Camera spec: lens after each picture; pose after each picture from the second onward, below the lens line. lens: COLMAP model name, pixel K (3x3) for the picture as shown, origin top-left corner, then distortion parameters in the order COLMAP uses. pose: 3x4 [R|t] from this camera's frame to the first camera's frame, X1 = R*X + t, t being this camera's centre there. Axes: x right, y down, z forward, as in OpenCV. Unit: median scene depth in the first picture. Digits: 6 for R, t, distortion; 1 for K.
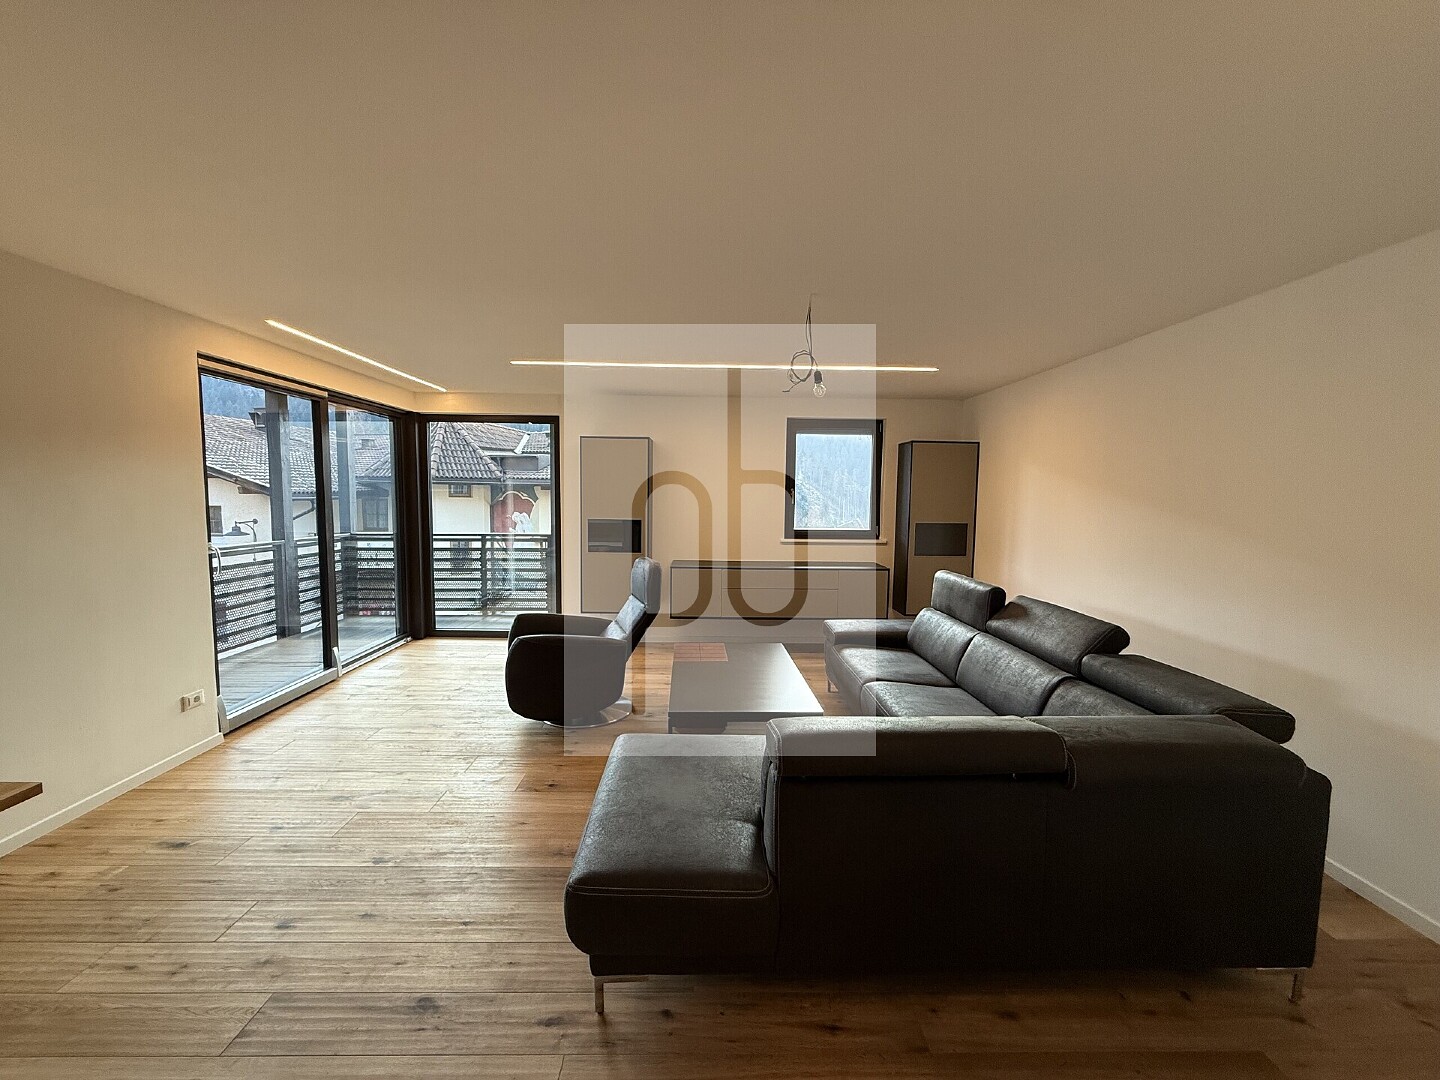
lens RADIAL K [[577.0, 0, 720.4], [0, 577.0, 539.5], [0, 0, 1]] dist [-0.002512, 0.000481]
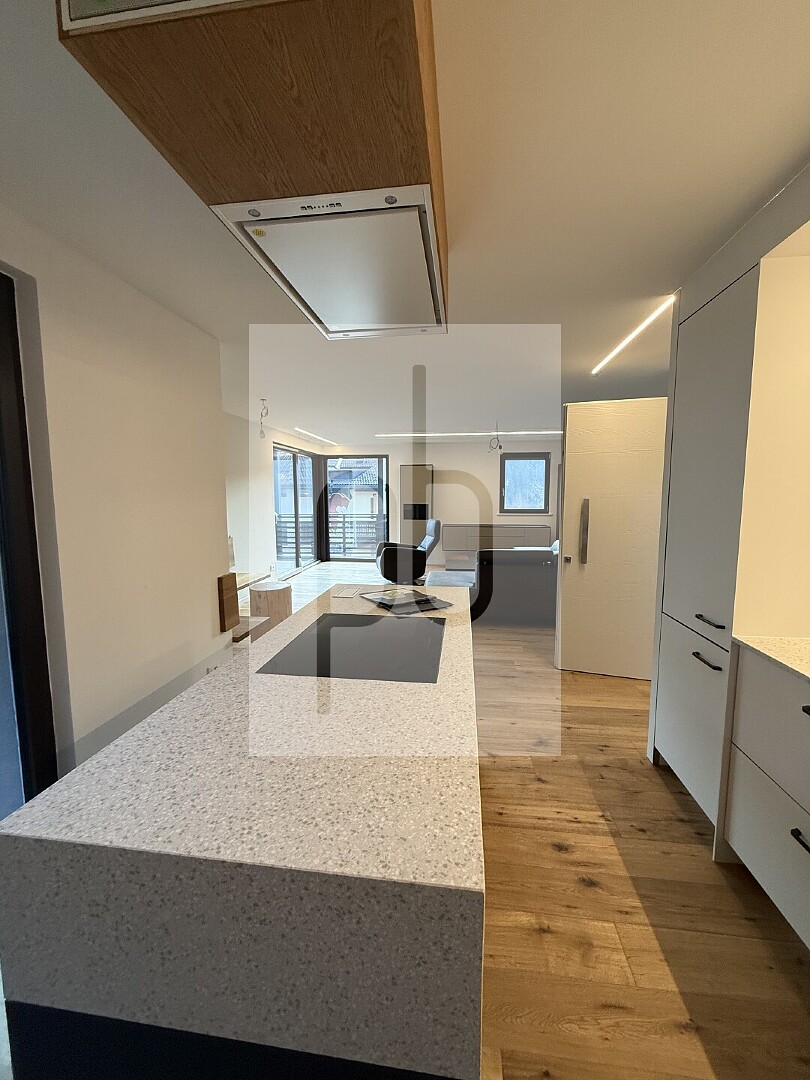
lens RADIAL K [[432.8, 0, 407.7], [0, 432.8, 538.0], [0, 0, 1]] dist [-0.002512, 0.000481]
pose [[0.989226, 0.003154, -0.146364, 0.021402], [0.000206, 0.999737, 0.022935, 0.063030], [0.146397, -0.022719, 0.988965, -0.674948]]
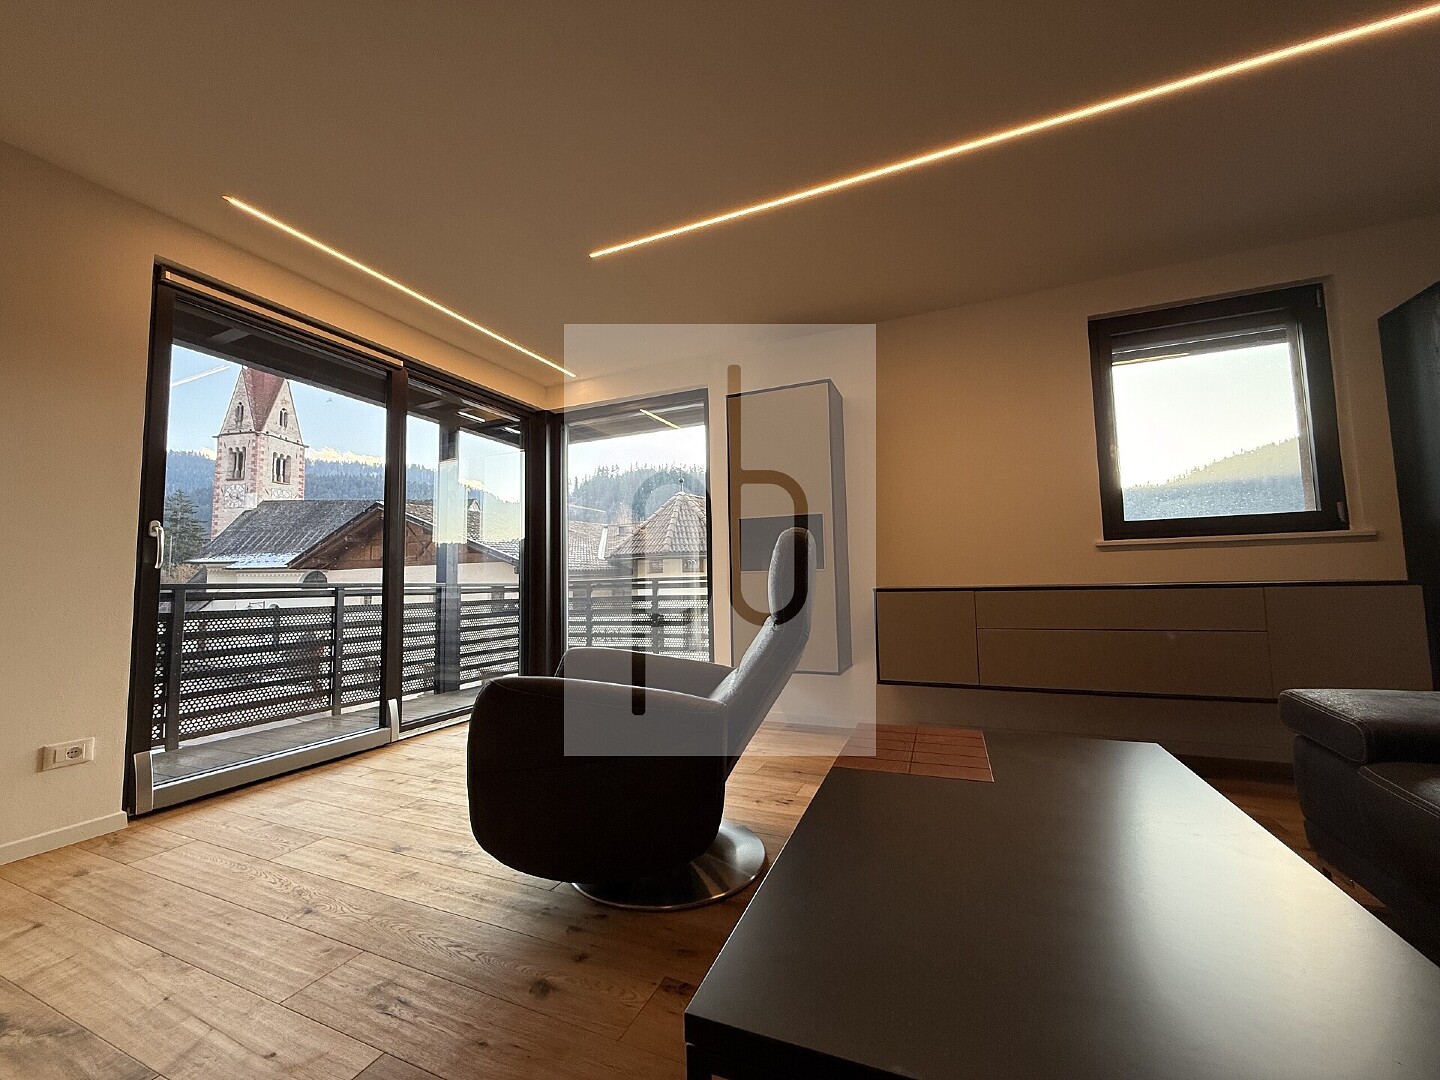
lens RADIAL K [[577.0, 0, 715.5], [0, 577.0, 538.3], [0, 0, 1]] dist [-0.002512, 0.000481]
pose [[0.907425, -0.063668, -0.415362, 0.011755], [-0.001592, 0.987927, -0.154912, 0.099825], [0.420211, 0.141233, 0.896368, 0.494878]]
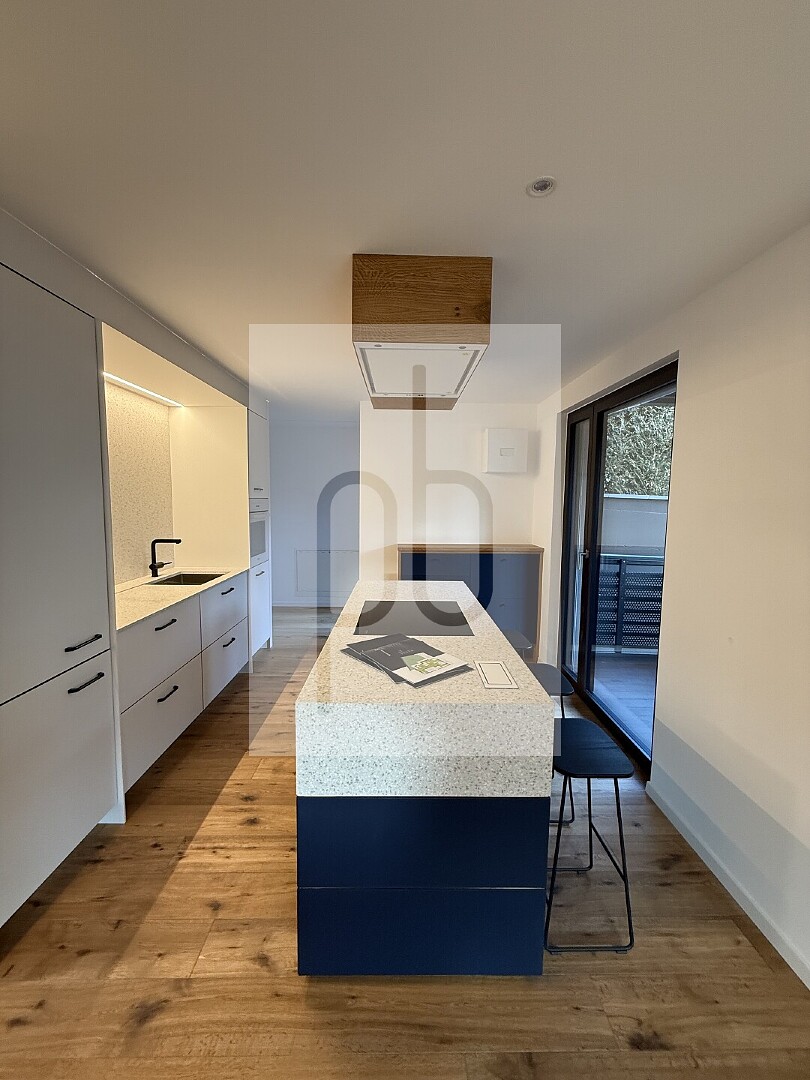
lens RADIAL K [[432.8, 0, 410.4], [0, 432.8, 533.4], [0, 0, 1]] dist [-0.002512, 0.000481]
pose [[-0.999720, -0.022597, -0.006965, -0.323234], [-0.023432, 0.986219, 0.163779, -0.323462], [0.003168, 0.163897, -0.986472, 3.054330]]
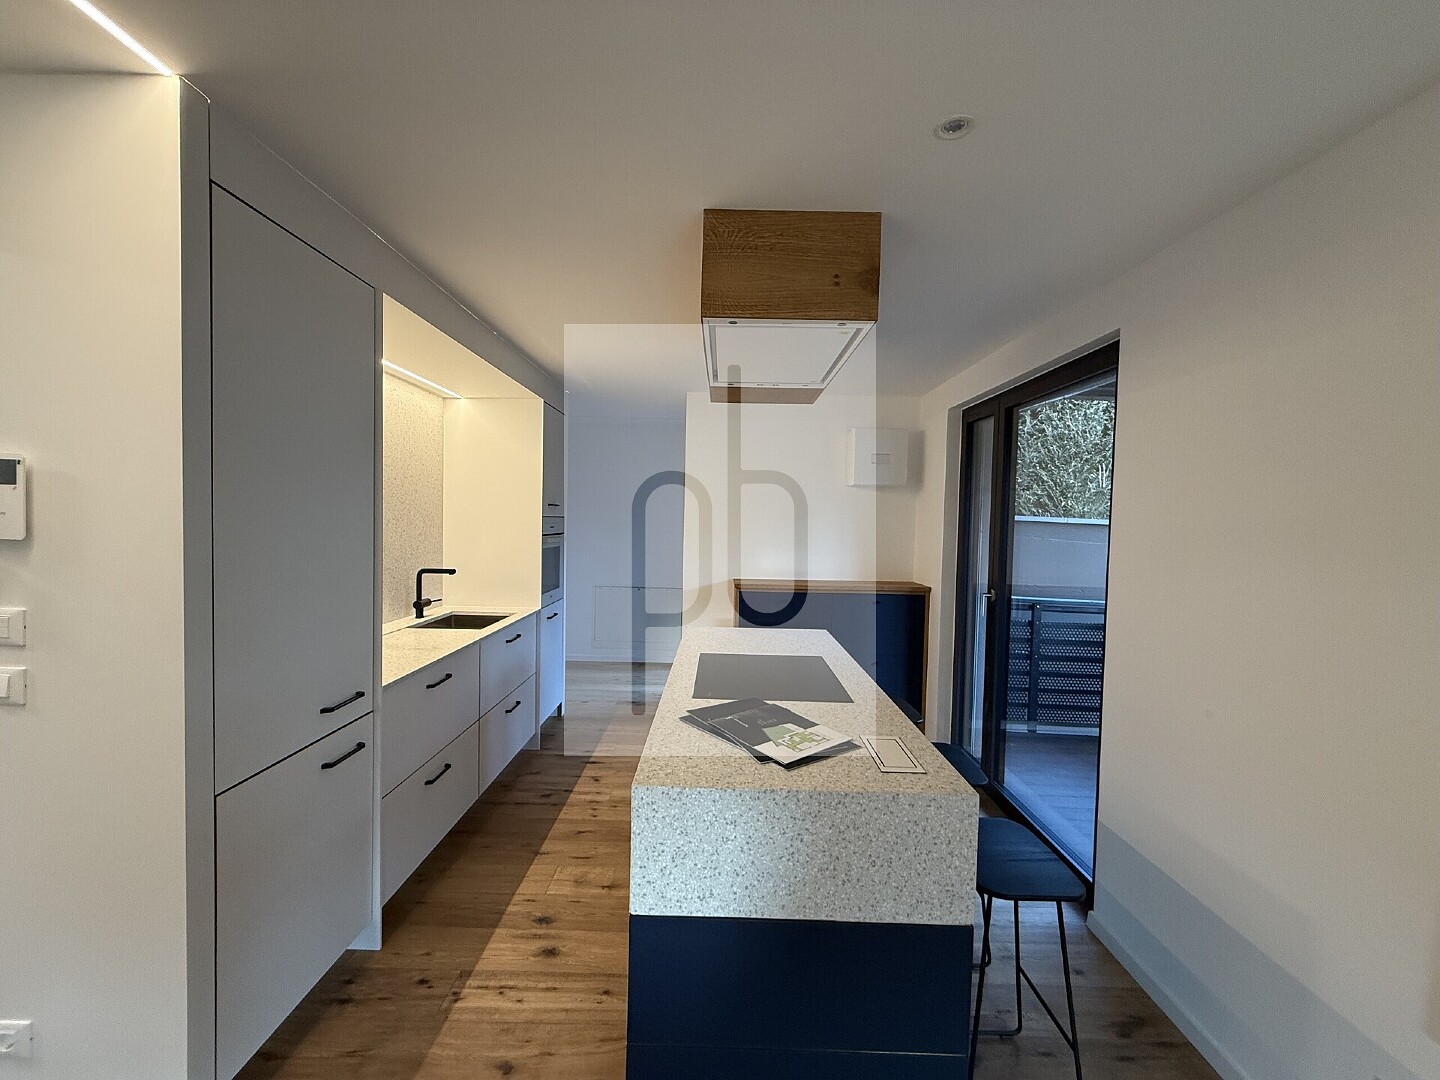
lens RADIAL K [[577.0, 0, 721.5], [0, 577.0, 533.8], [0, 0, 1]] dist [-0.002512, 0.000481]
pose [[-0.999243, -0.033236, 0.020237, -0.207758], [-0.030833, 0.993531, 0.109294, -0.317780], [-0.023739, 0.108587, -0.993803, 3.086728]]
